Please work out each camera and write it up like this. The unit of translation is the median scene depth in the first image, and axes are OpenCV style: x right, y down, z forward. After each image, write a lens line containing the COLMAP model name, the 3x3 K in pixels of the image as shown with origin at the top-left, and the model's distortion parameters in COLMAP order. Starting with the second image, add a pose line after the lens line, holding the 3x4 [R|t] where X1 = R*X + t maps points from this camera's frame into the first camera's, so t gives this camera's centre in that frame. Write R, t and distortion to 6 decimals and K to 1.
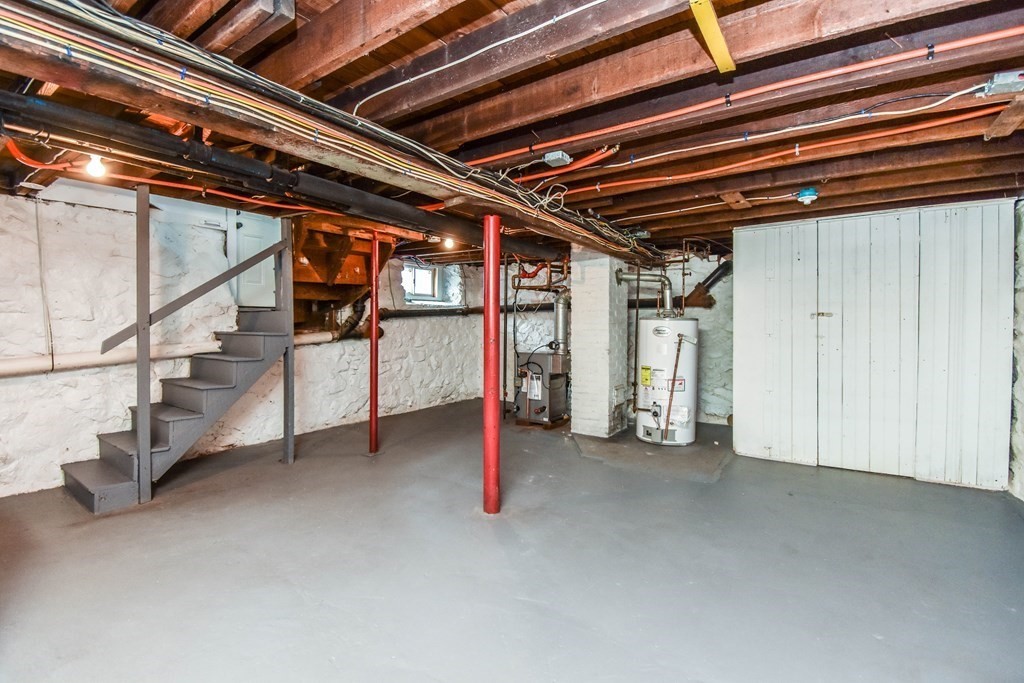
lens RADIAL K [[455.2, 0, 517.5], [0, 455.2, 334.3], [0, 0, 1]] dist [0.010385, -0.017330]
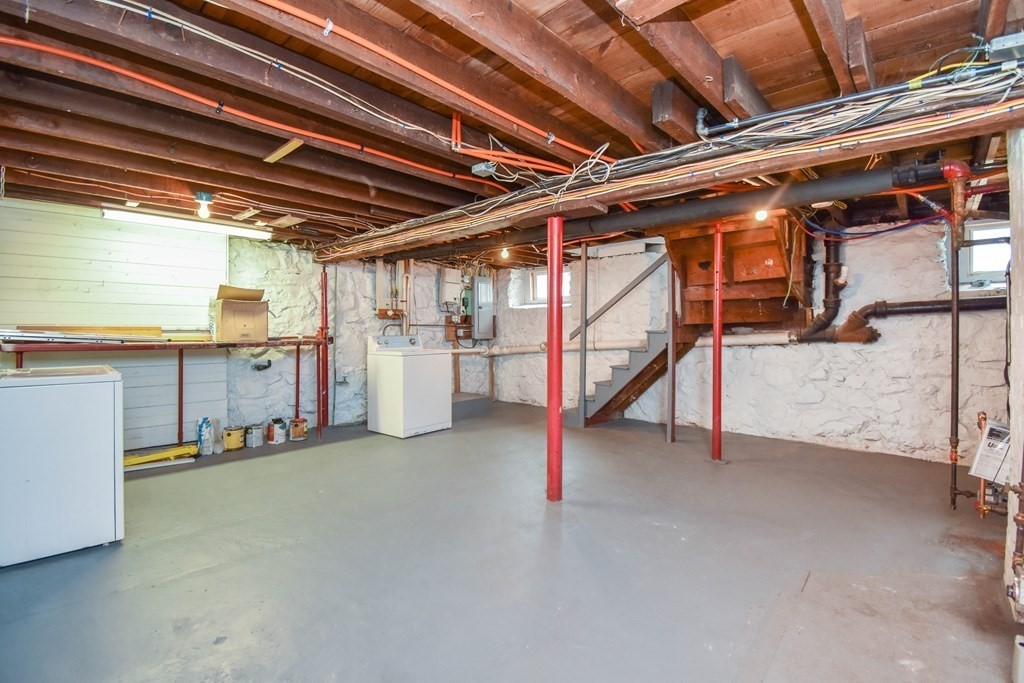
lens RADIAL K [[455.2, 0, 516.7], [0, 455.2, 332.7], [0, 0, 1]] dist [0.010385, -0.017330]
pose [[-0.148672, 0.011869, -0.988815, 0.557678], [-0.020343, 0.999680, 0.015058, -0.007640], [0.988677, 0.022354, -0.148383, 0.612310]]
